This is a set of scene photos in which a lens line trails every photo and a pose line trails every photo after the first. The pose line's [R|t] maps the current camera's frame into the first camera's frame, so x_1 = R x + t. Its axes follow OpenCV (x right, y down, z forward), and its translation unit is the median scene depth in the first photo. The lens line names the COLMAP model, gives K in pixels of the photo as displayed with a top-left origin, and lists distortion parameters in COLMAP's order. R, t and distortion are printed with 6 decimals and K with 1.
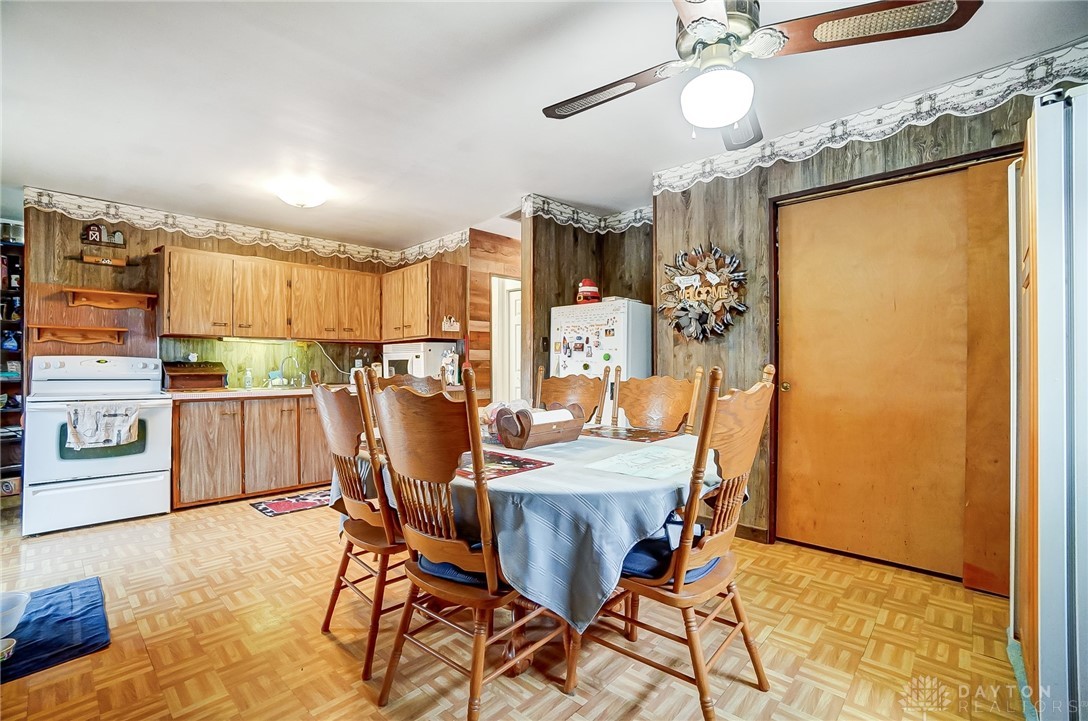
lens RADIAL K [[498.5, 0, 581.2], [0, 498.5, 372.5], [0, 0, 1]] dist [-0.049787, 0.015019]
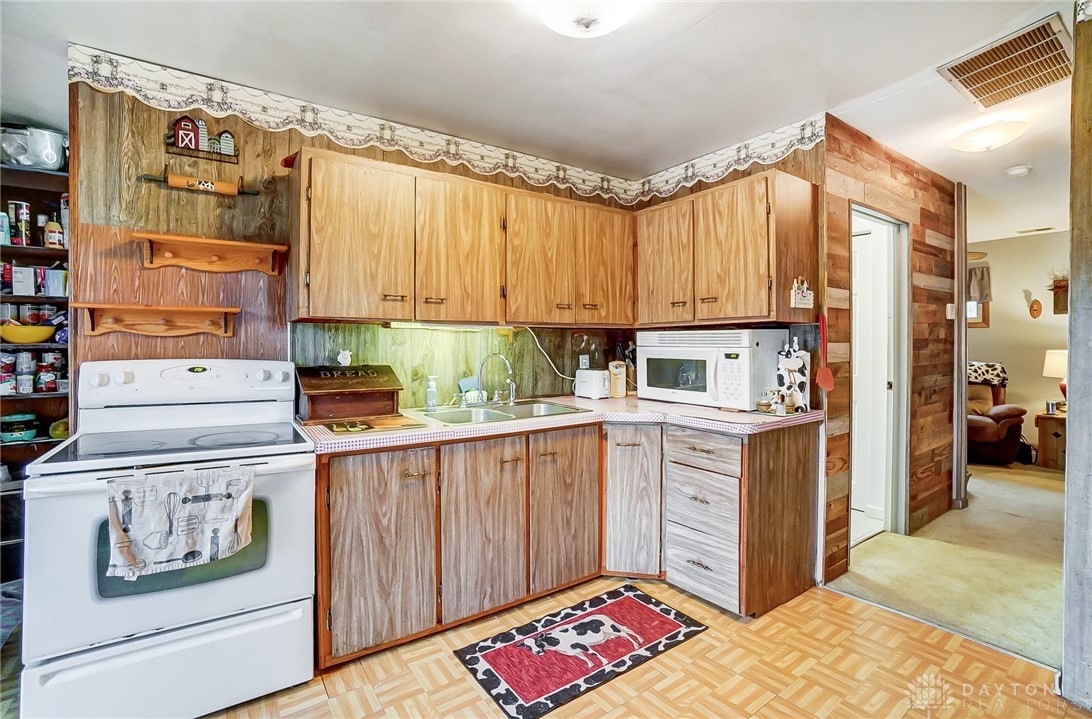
lens RADIAL K [[500.3, 0, 582.9], [0, 500.3, 351.1], [0, 0, 1]] dist [-0.049787, 0.015019]
pose [[0.983929, 0.004416, -0.178507, -0.451393], [-0.003659, 0.999983, 0.004570, -0.045272], [0.178525, -0.003843, 0.983928, 0.514929]]
